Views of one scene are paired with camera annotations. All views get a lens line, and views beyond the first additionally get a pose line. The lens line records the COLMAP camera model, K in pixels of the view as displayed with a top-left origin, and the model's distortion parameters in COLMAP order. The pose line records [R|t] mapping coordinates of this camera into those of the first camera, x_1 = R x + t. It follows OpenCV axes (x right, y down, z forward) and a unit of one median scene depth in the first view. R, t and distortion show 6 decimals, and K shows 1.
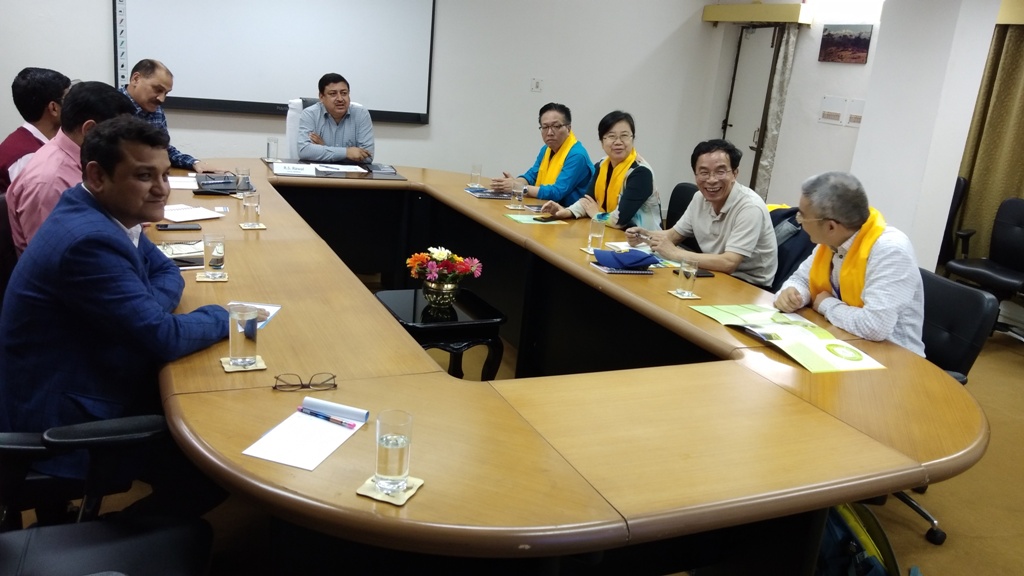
lens RADIAL K [[807.8, 0, 515.5], [0, 807.8, 295.2], [0, 0, 1]] dist [-0.034830, -0.036735]
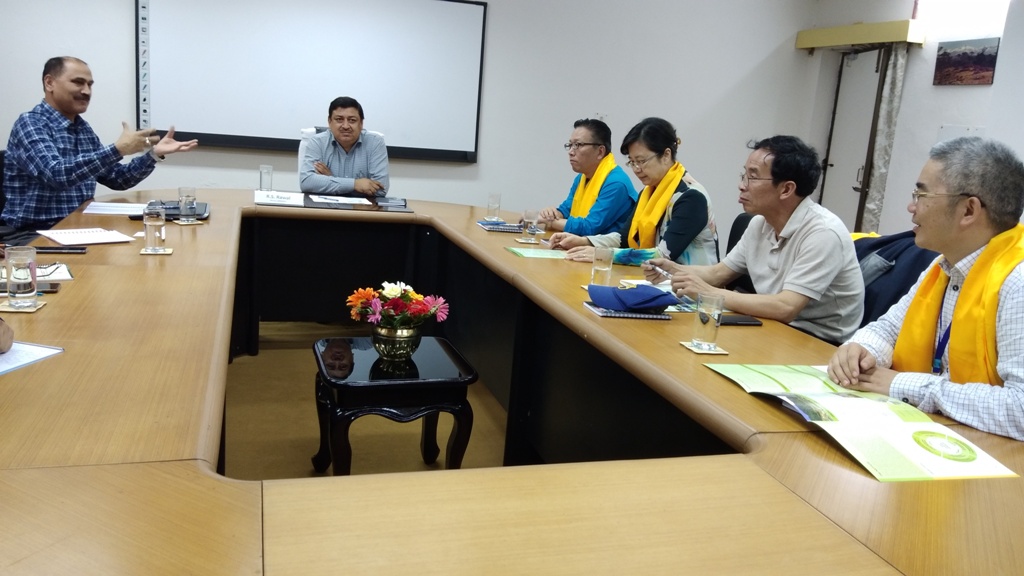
lens RADIAL K [[807.8, 0, 504.0], [0, 807.8, 283.1], [0, 0, 1]] dist [-0.034830, -0.036735]
pose [[0.988266, 0.009455, -0.152447, 0.109969], [-0.023825, 0.995408, -0.092711, 0.009205], [0.150870, 0.095255, 0.983954, 0.228808]]
